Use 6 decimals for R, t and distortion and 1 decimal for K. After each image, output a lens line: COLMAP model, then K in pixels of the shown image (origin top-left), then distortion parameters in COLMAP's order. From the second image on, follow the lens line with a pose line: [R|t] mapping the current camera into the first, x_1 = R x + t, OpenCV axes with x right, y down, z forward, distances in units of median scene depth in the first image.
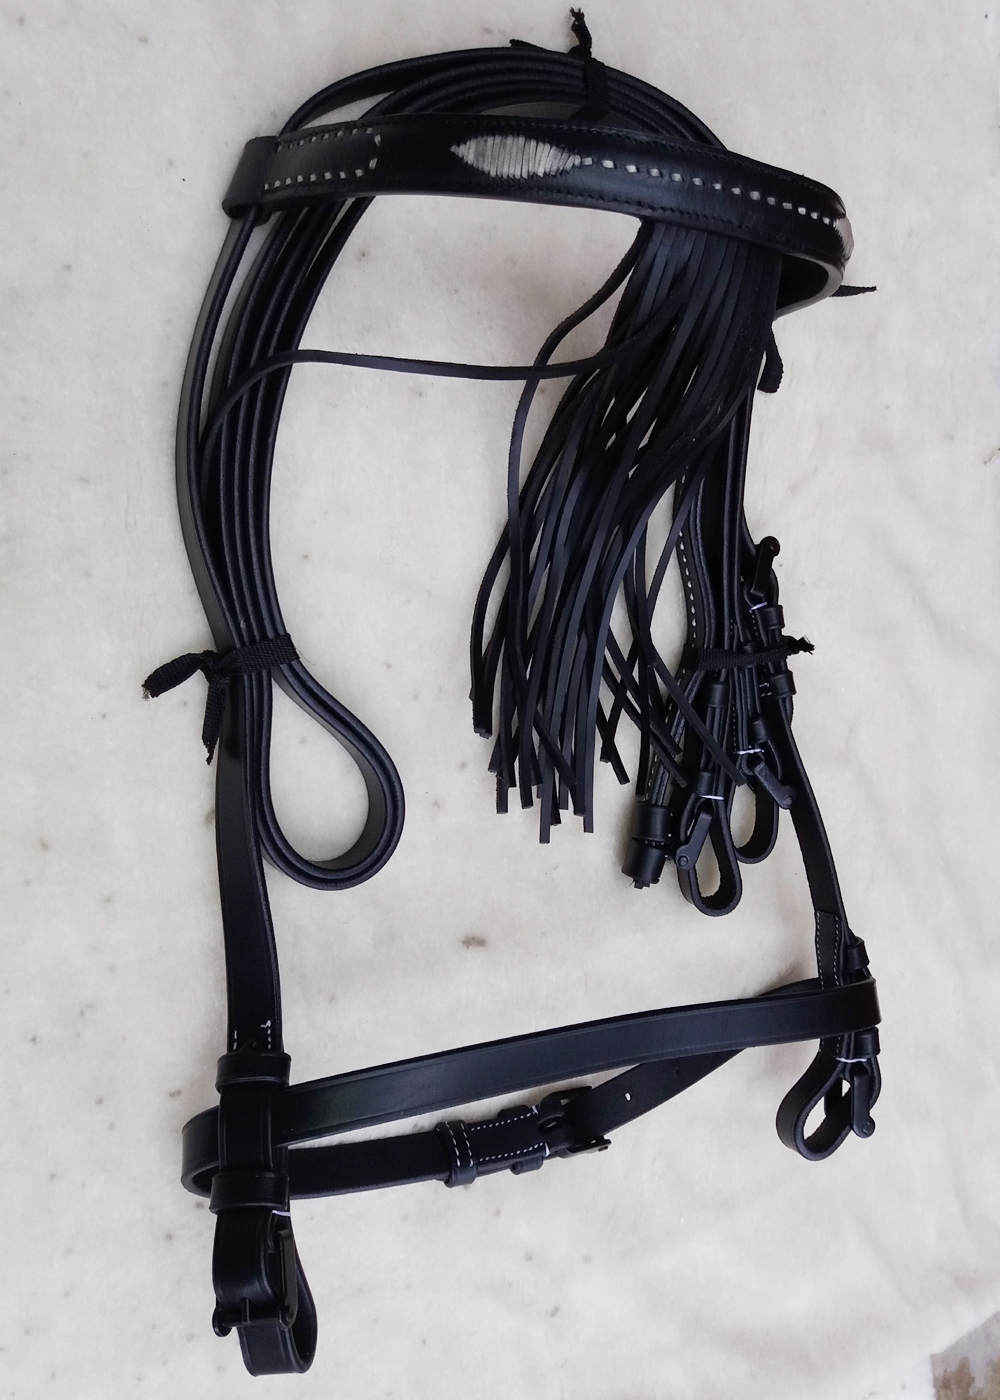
lens RADIAL K [[1164.7, 0, 518.3], [0, 1164.7, 696.5], [0, 0, 1]] dist [0.026831, -0.053798]
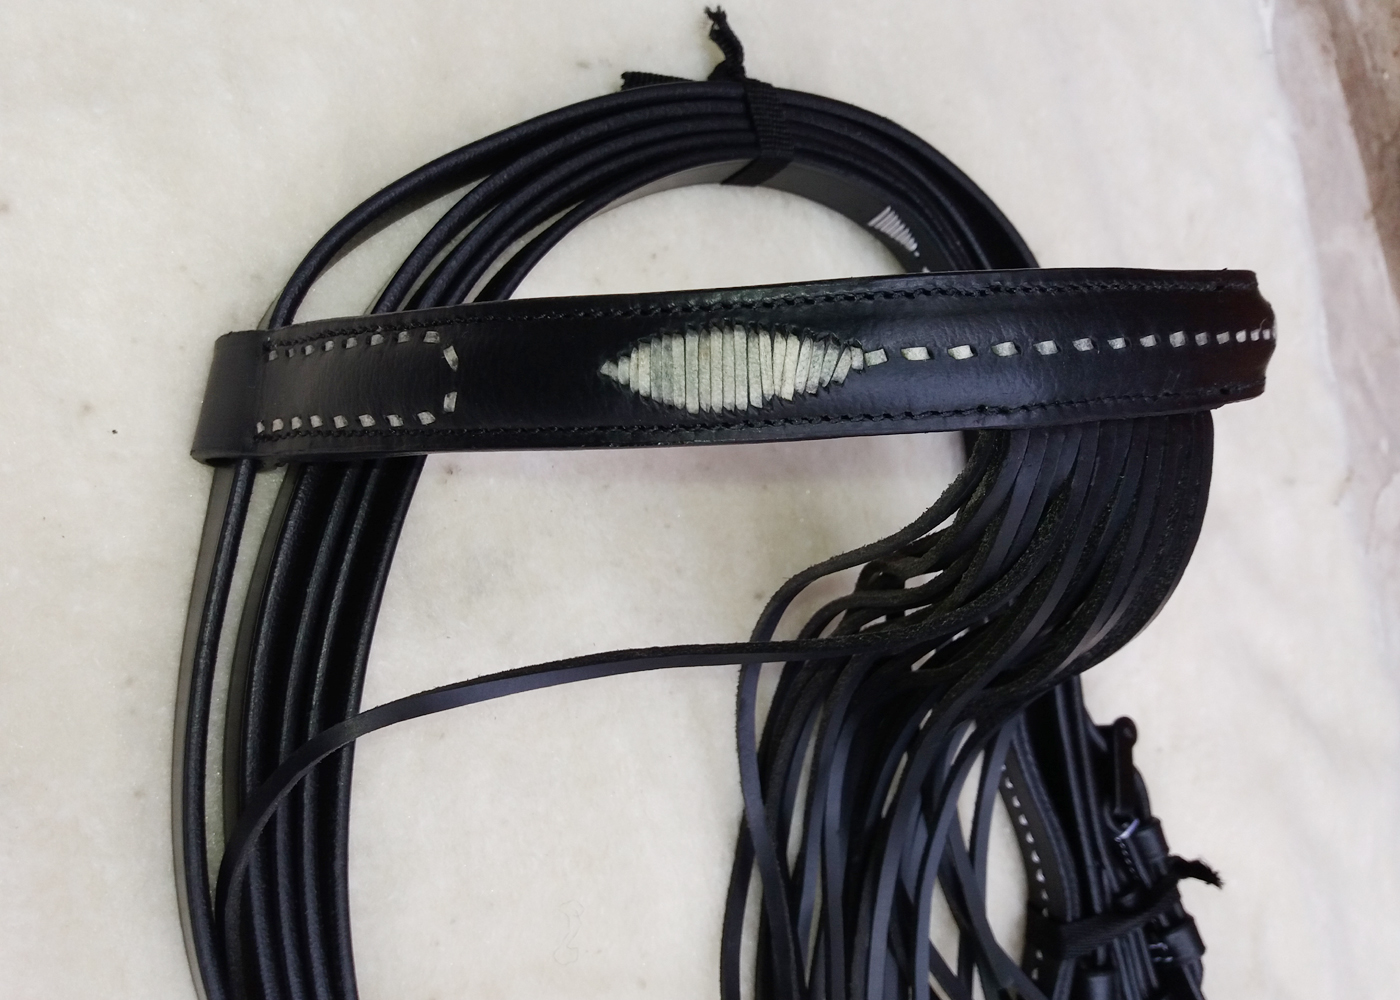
lens RADIAL K [[1164.7, 0, 688.5], [0, 1164.7, 542.2], [0, 0, 1]] dist [0.026831, -0.053798]
pose [[0.983804, -0.173435, 0.045277, -0.049290], [0.175175, 0.983812, -0.037792, -0.325091], [-0.037989, 0.045111, 0.998259, 0.438755]]
